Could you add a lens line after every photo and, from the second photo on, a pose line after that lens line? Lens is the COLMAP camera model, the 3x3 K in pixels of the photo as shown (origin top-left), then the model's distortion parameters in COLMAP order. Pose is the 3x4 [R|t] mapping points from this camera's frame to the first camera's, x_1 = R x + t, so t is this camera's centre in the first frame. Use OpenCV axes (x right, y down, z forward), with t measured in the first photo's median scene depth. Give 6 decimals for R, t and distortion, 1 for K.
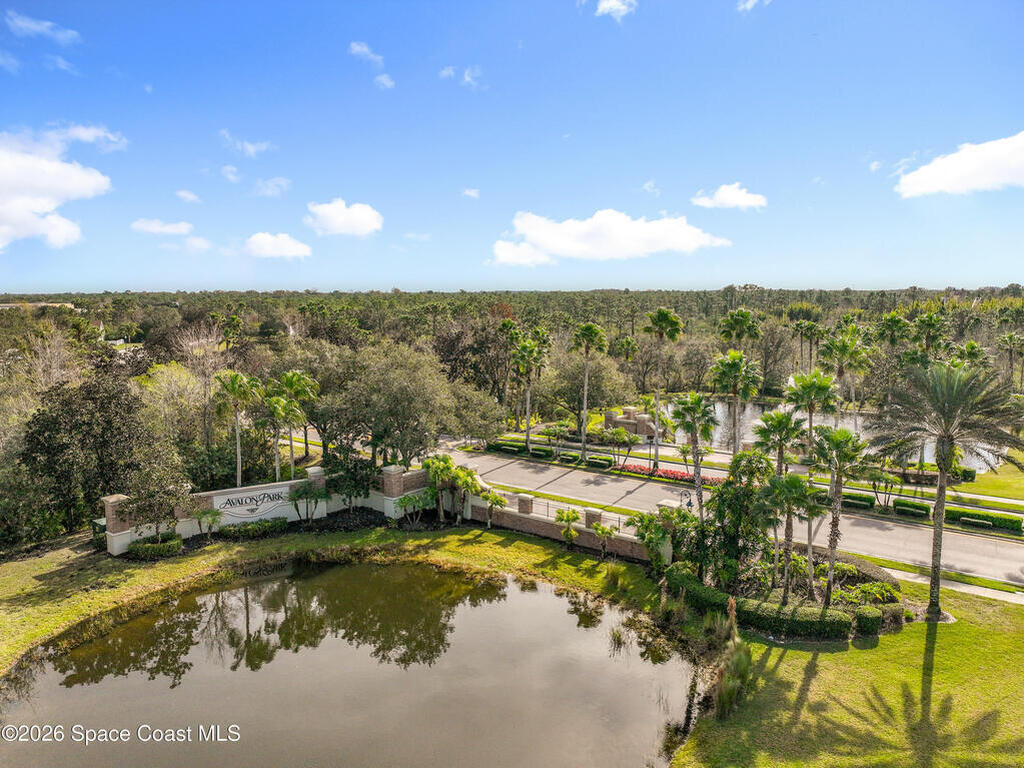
lens RADIAL K [[732.1, 0, 512.4], [0, 732.1, 386.7], [0, 0, 1]] dist [0.001542, 0.021687]
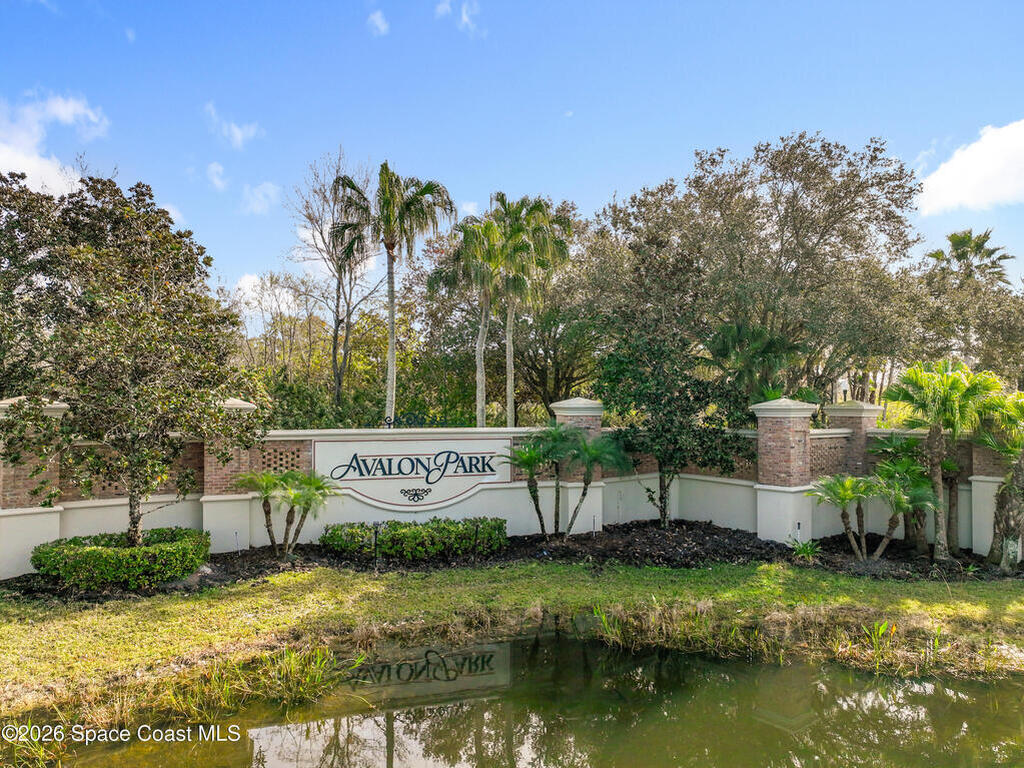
lens RADIAL K [[732.1, 0, 520.6], [0, 732.1, 382.6], [0, 0, 1]] dist [0.001542, 0.021687]
pose [[0.978062, -0.002158, -0.208305, -0.222009], [-0.030058, 0.988020, -0.151371, 0.163897], [0.206136, 0.154311, 0.966279, 0.634263]]
